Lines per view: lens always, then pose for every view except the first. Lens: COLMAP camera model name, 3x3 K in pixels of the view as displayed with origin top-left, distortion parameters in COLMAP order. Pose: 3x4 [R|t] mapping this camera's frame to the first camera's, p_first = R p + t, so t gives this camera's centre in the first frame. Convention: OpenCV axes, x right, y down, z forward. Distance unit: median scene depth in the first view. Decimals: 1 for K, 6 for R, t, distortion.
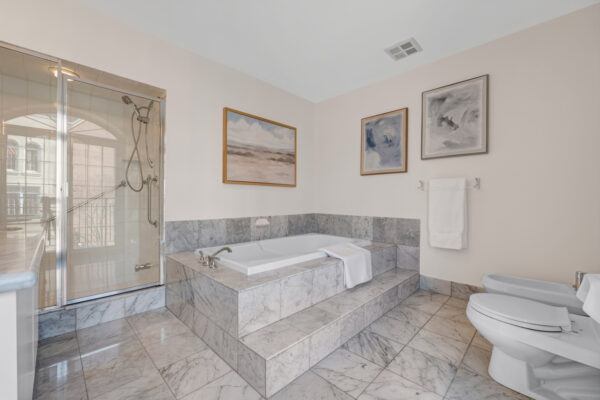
lens RADIAL K [[244.2, 0, 297.0], [0, 244.2, 202.5], [0, 0, 1]] dist [-0.003339, -0.000279]
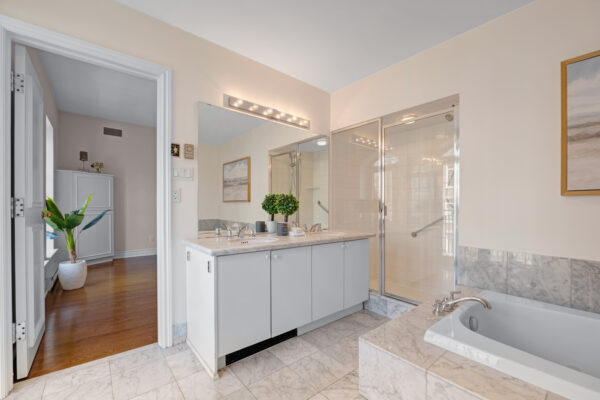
lens RADIAL K [[246.2, 0, 303.9], [0, 246.2, 208.7], [0, 0, 1]] dist [-0.000610, -0.000032]
pose [[-0.066099, 0.001154, -0.997812, 0.312449], [-0.017232, 0.999849, 0.002298, -0.038583], [0.997664, 0.017346, -0.066069, 0.434700]]
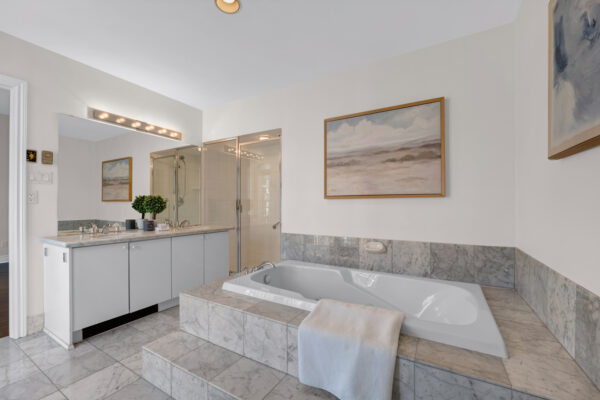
lens RADIAL K [[244.2, 0, 297.0], [0, 244.2, 202.5], [0, 0, 1]] dist [-0.003339, -0.000279]
pose [[0.253884, -0.015225, -0.967115, 0.592892], [-0.007912, 0.999810, -0.017817, -0.046144], [0.967202, 0.012175, 0.253715, 0.641703]]
